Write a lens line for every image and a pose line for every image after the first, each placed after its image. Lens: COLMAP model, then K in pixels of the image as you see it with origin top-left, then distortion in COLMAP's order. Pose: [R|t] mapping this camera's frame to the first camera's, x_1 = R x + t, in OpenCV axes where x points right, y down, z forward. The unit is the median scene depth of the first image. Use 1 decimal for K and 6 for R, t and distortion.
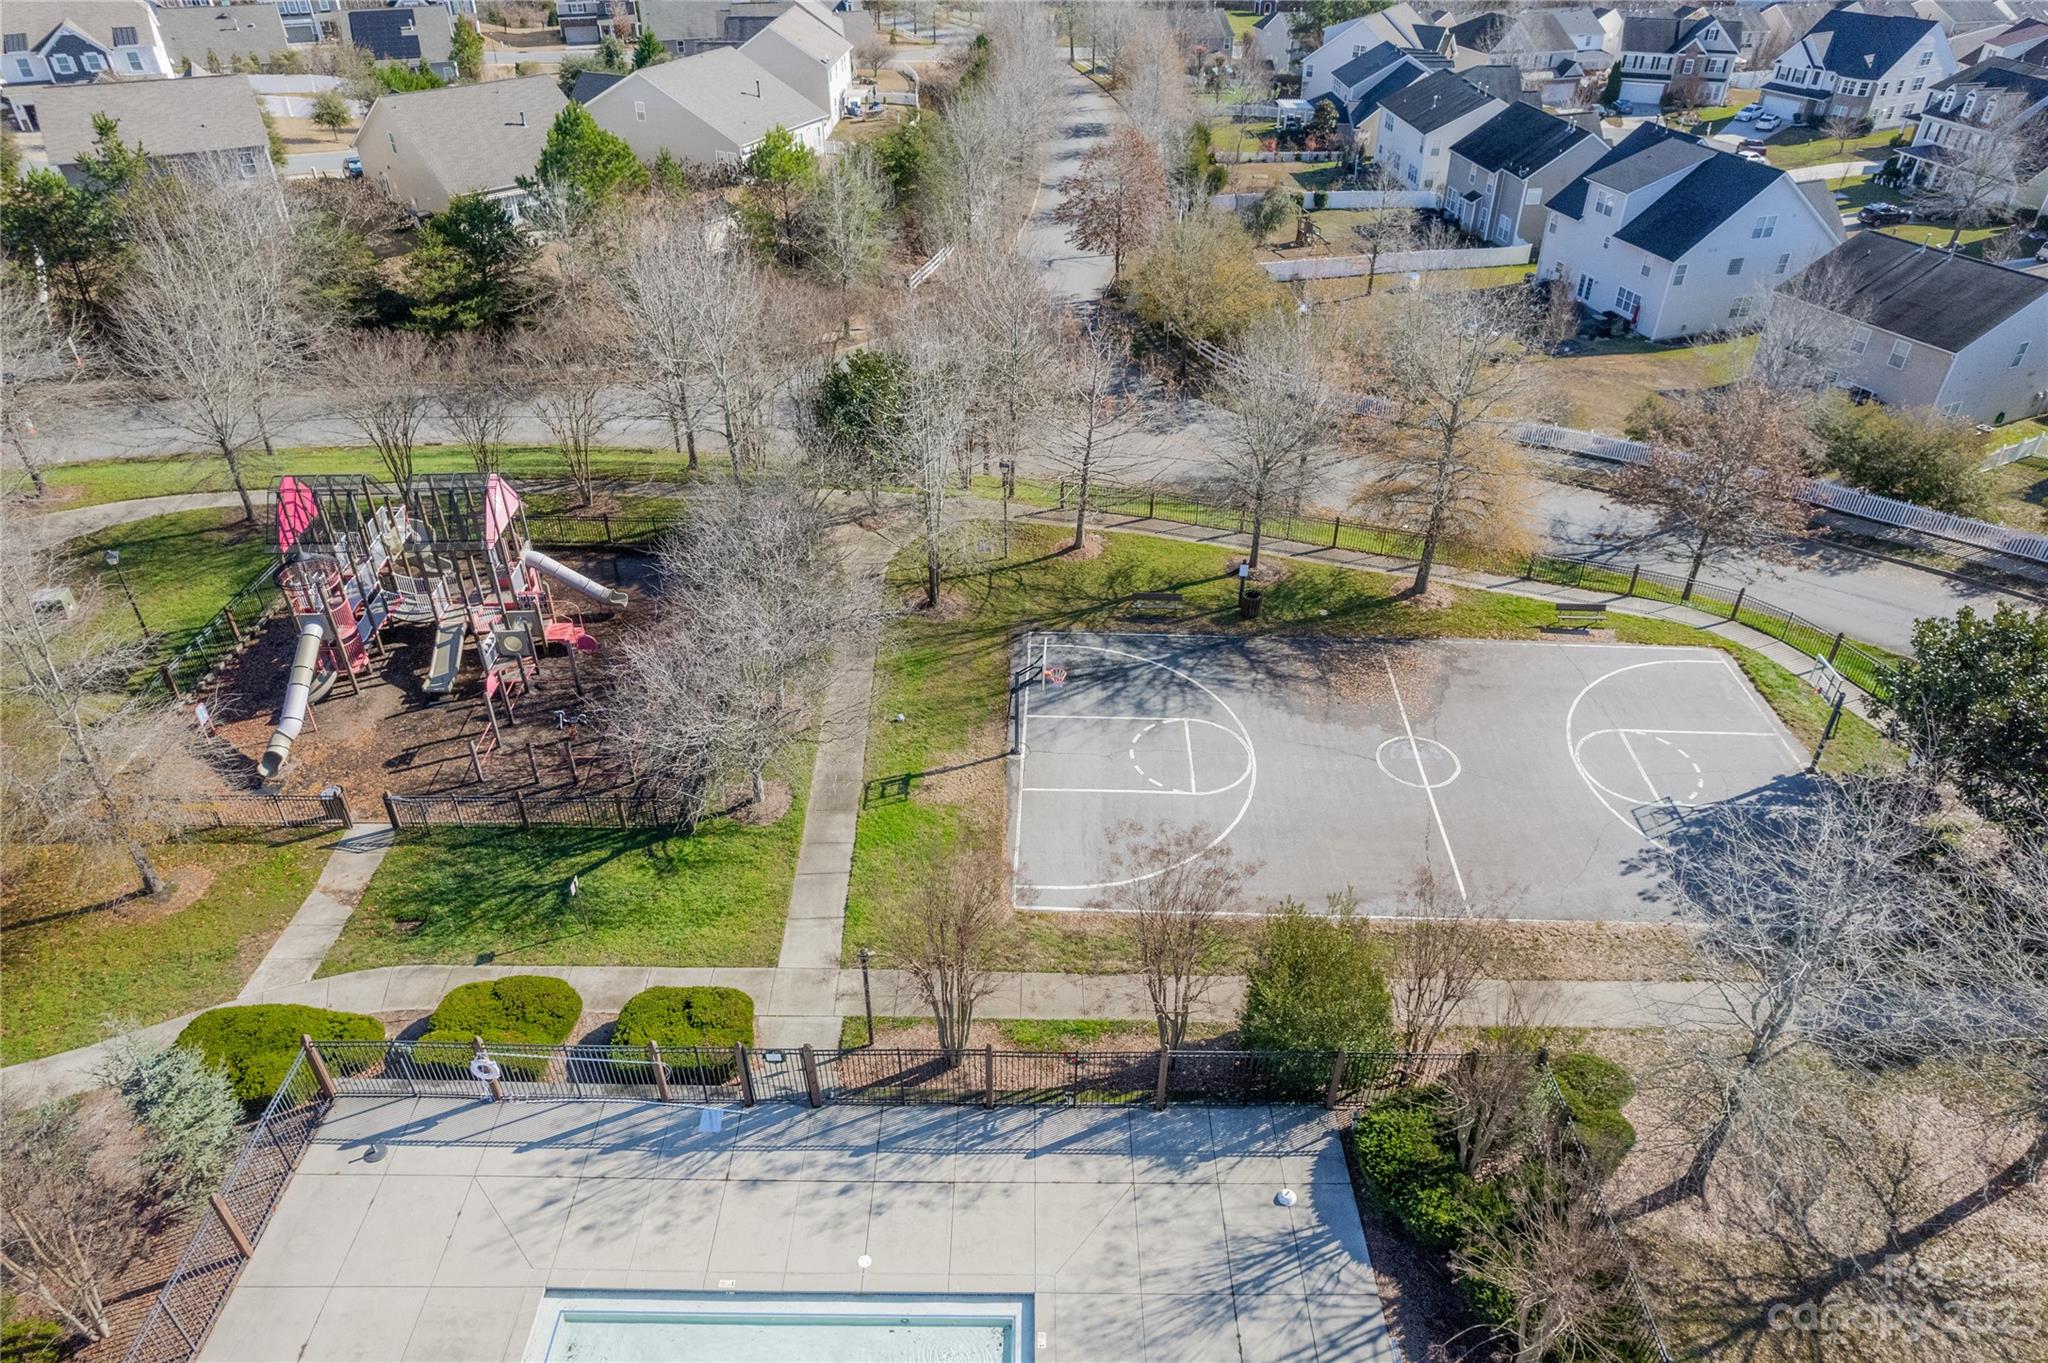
lens RADIAL K [[1332.8, 0, 1024.0], [0, 1332.8, 681.5], [0, 0, 1]] dist [-0.070593, 0.065408]
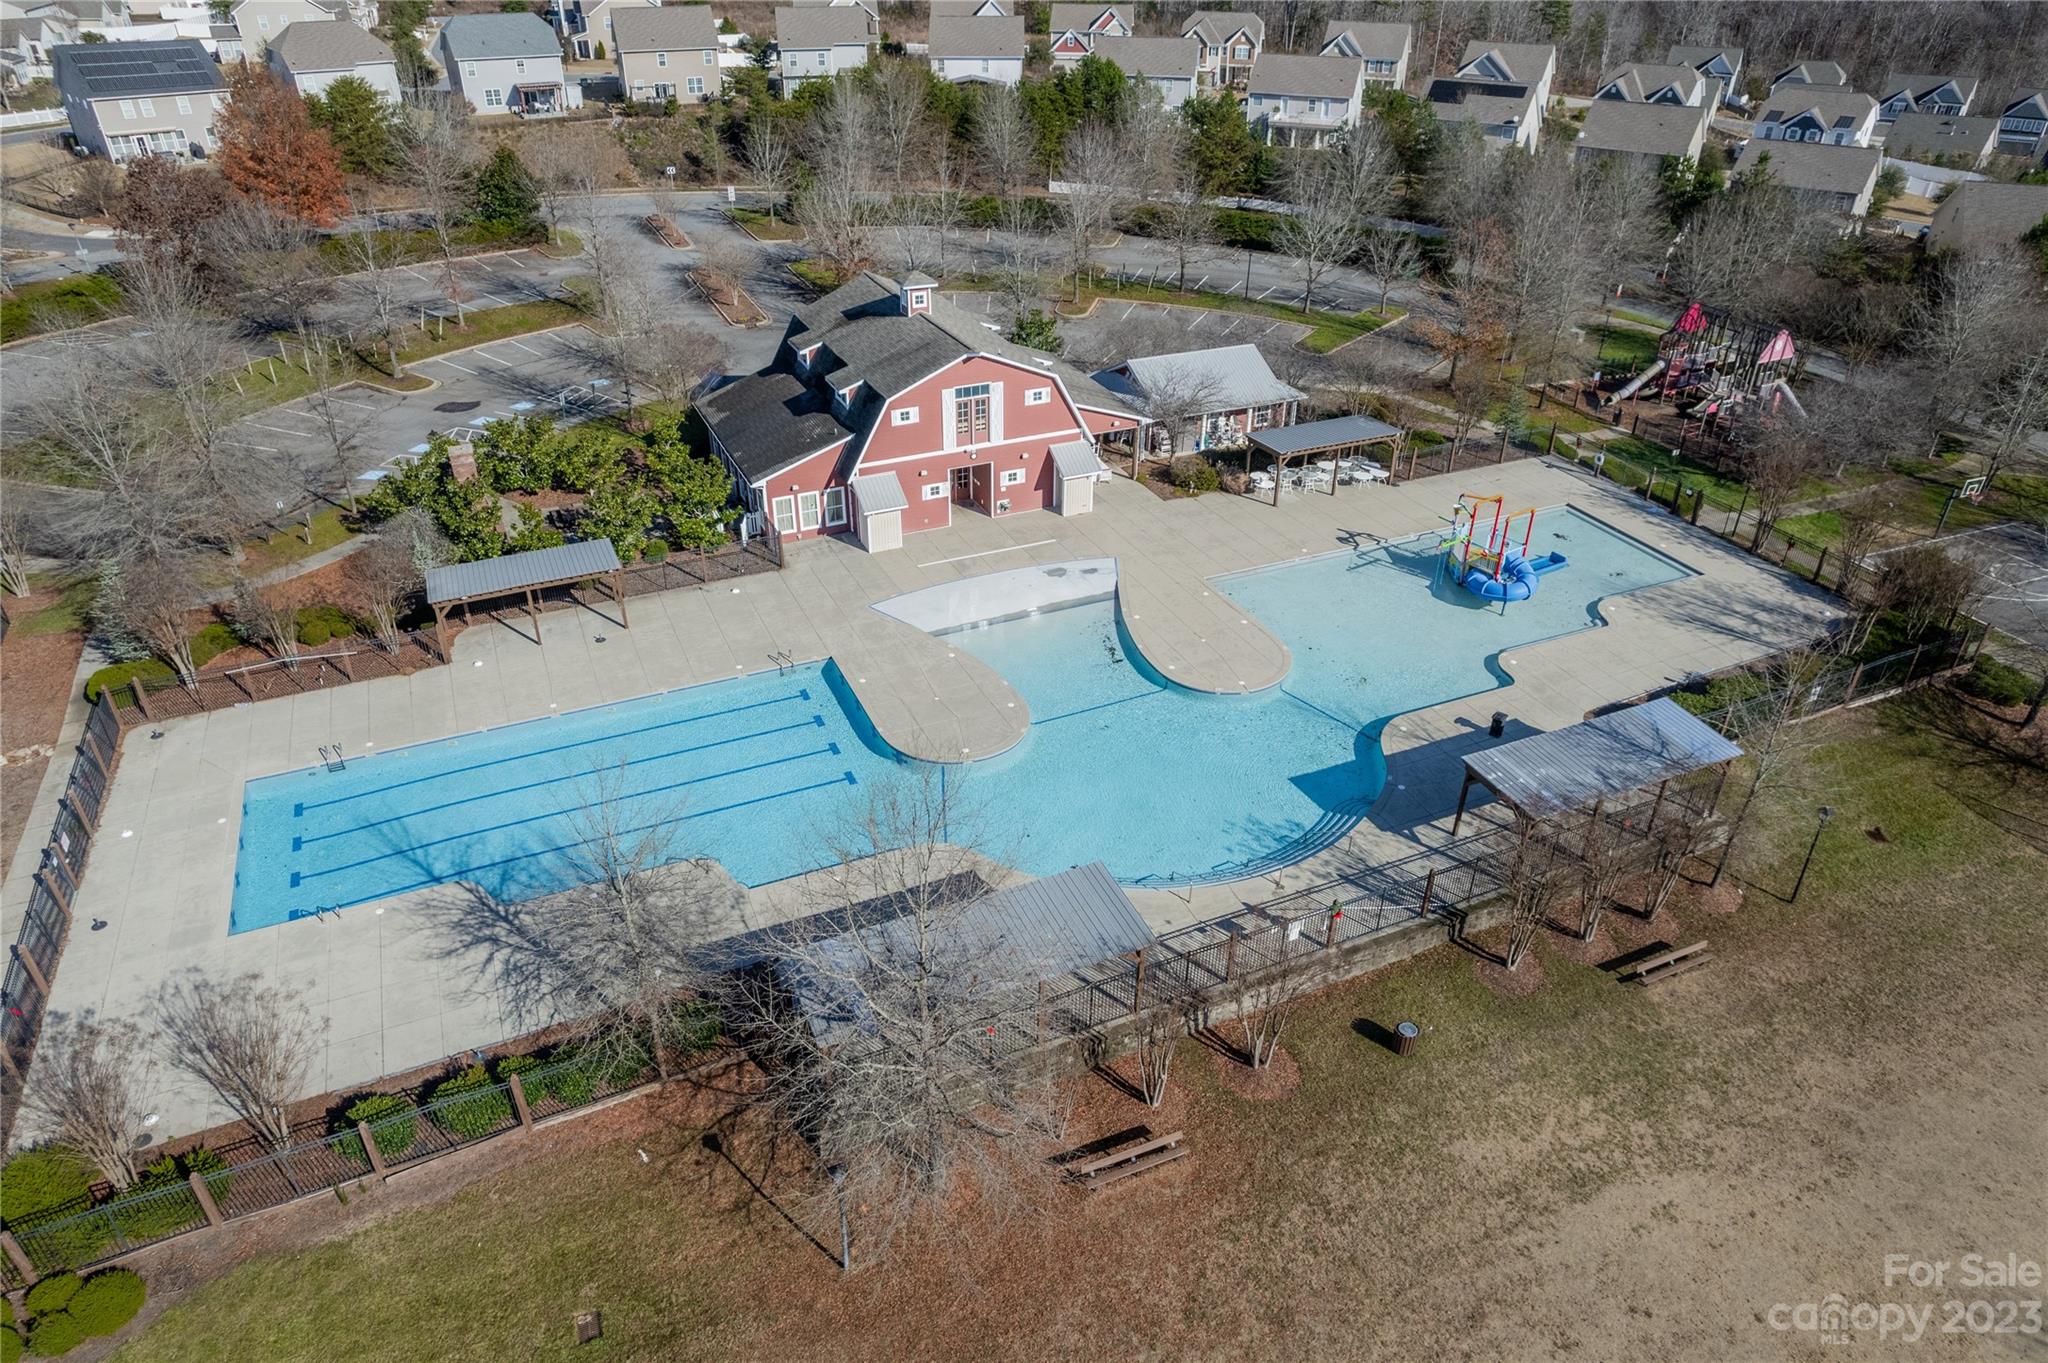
lens RADIAL K [[1332.8, 0, 1024.0], [0, 1332.8, 681.5], [0, 0, 1]] dist [-0.070593, 0.065408]
pose [[0.422920, 0.475989, -0.771086, 1.020594], [-0.528888, 0.820617, 0.216484, 0.529585], [0.735810, 0.316263, 0.598800, -0.972820]]
